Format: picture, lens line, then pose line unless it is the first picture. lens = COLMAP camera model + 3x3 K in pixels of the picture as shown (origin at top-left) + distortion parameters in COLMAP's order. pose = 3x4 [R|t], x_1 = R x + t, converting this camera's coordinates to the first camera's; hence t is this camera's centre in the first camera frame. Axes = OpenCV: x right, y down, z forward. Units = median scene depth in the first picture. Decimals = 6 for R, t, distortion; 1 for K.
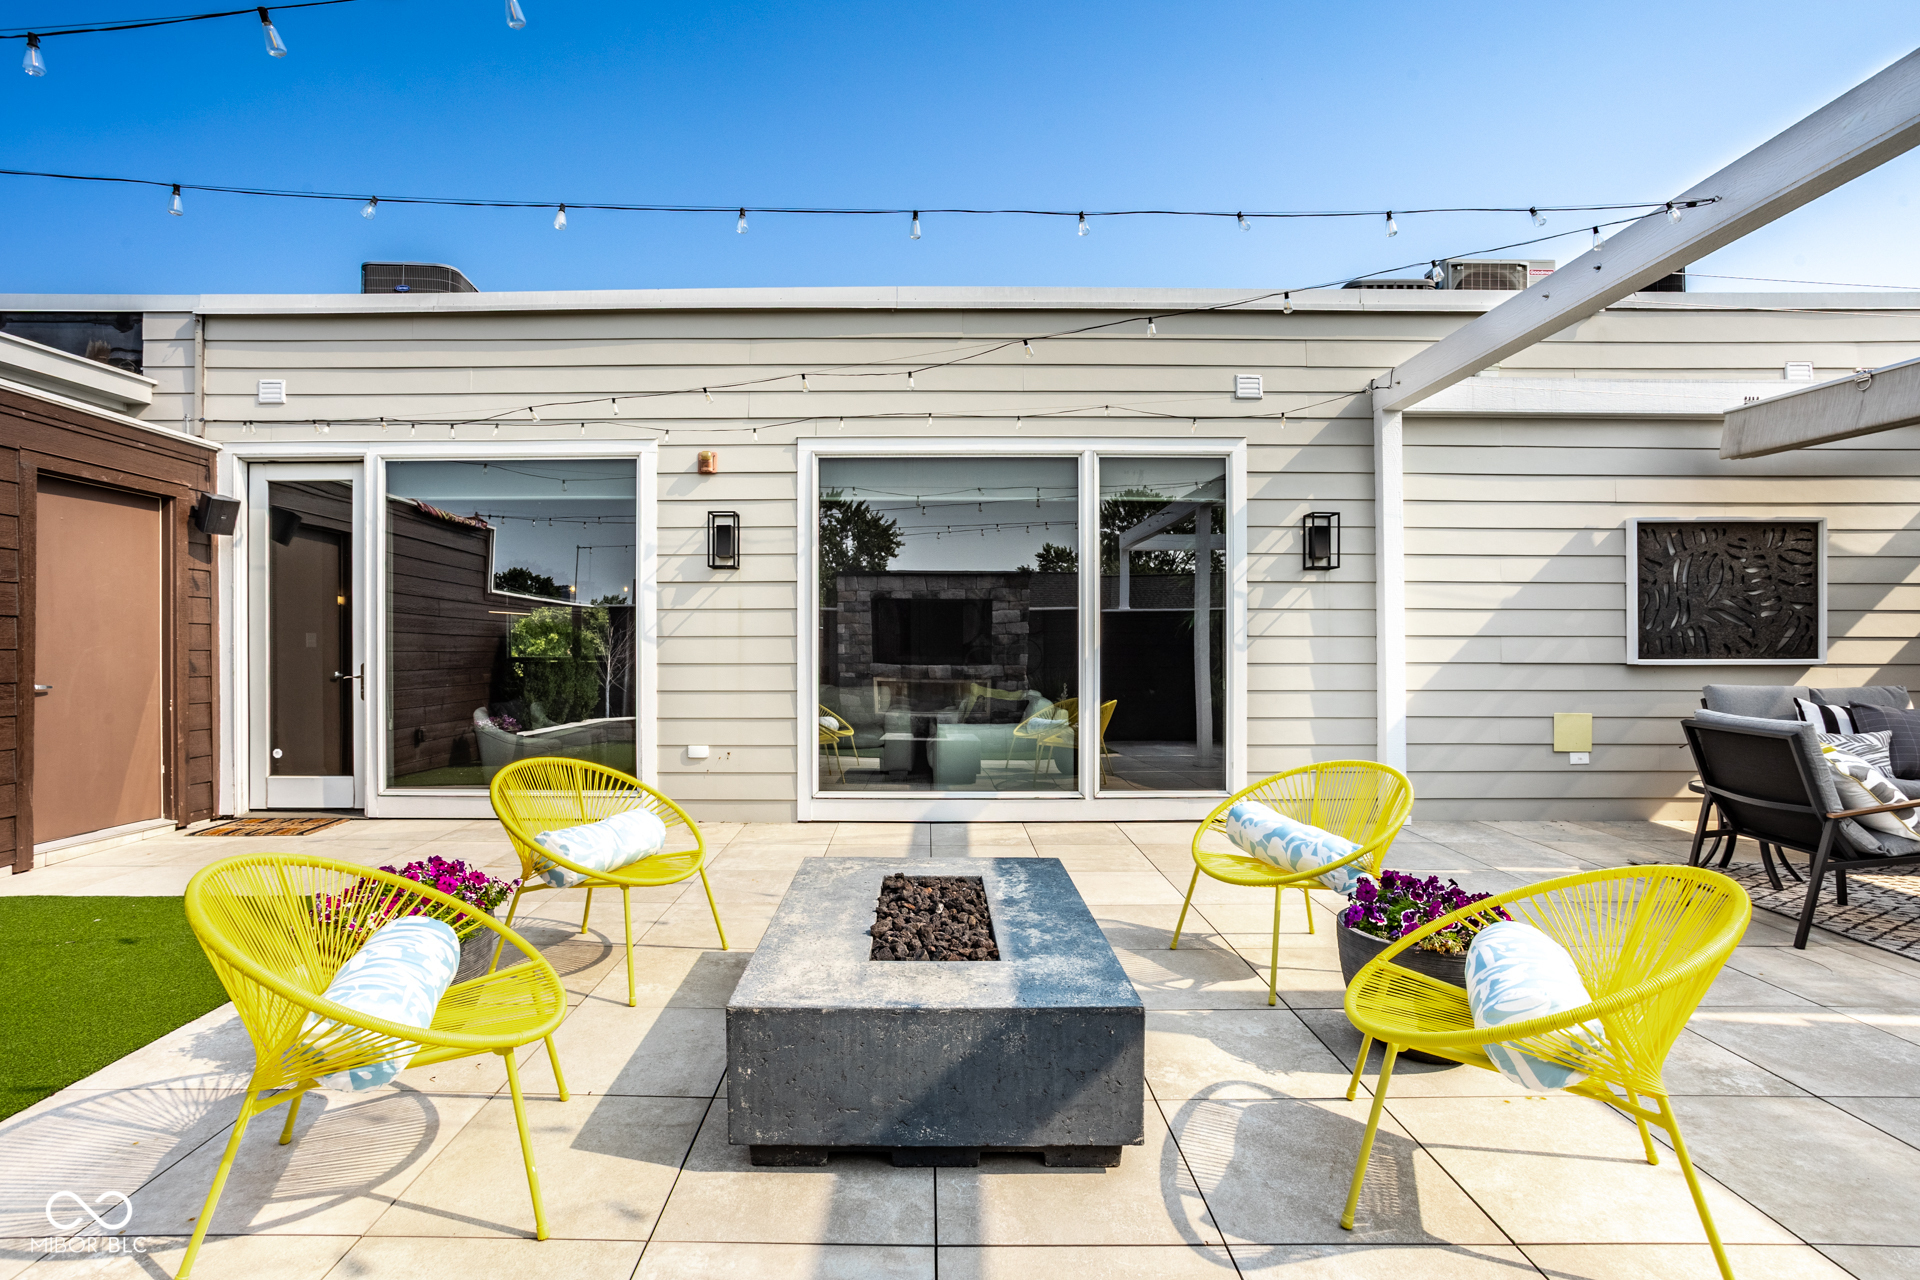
lens RADIAL K [[961.1, 0, 955.8], [0, 961.1, 643.5], [0, 0, 1]] dist [-0.055234, 0.038429]
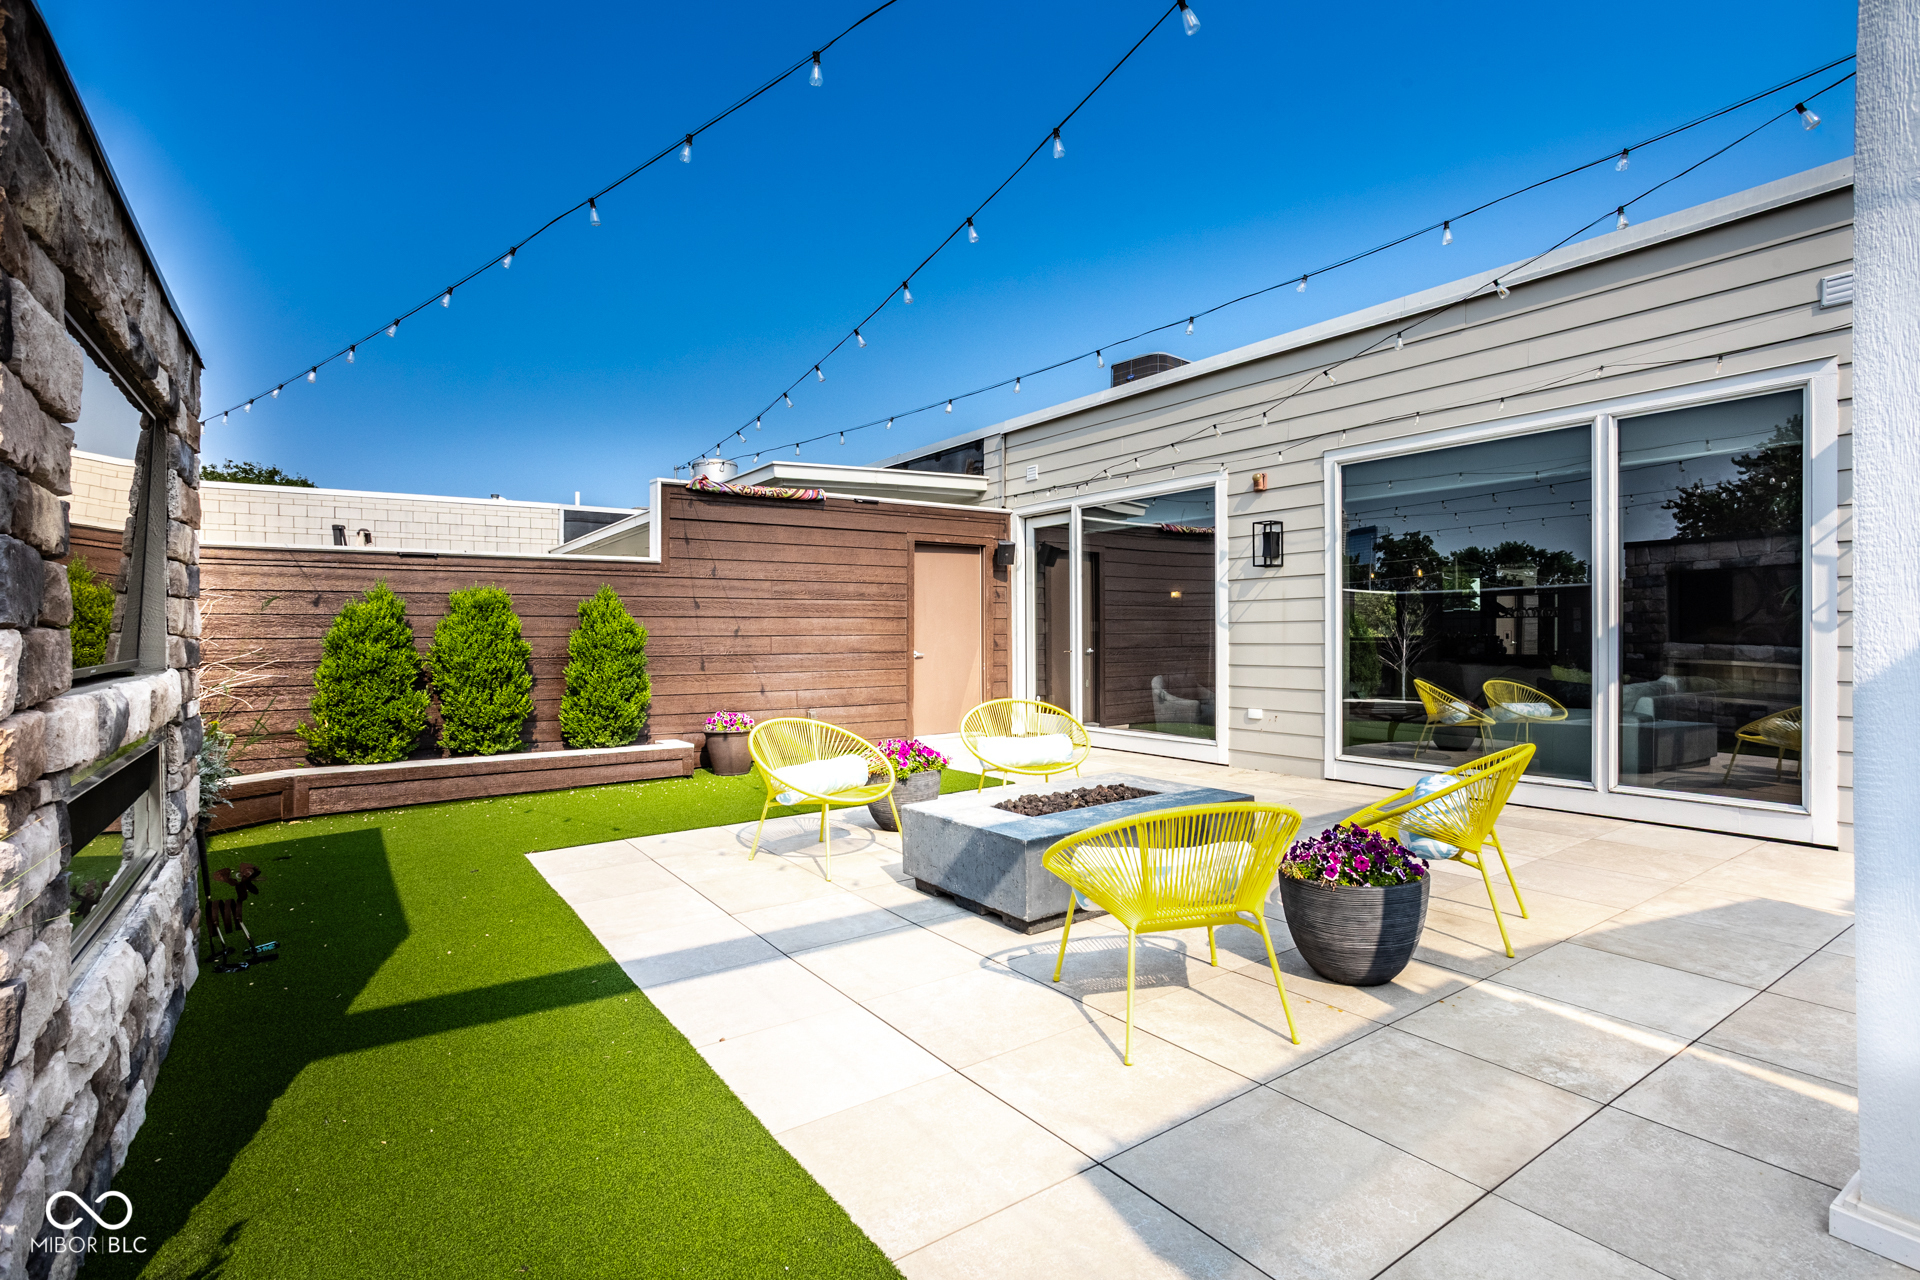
lens RADIAL K [[961.1, 0, 955.8], [0, 961.1, 643.5], [0, 0, 1]] dist [-0.055234, 0.038429]
pose [[0.556750, 0.006343, -0.830656, 0.557818], [0.010357, 0.999840, 0.014577, -0.001571], [0.830615, -0.016718, 0.556595, -0.025531]]
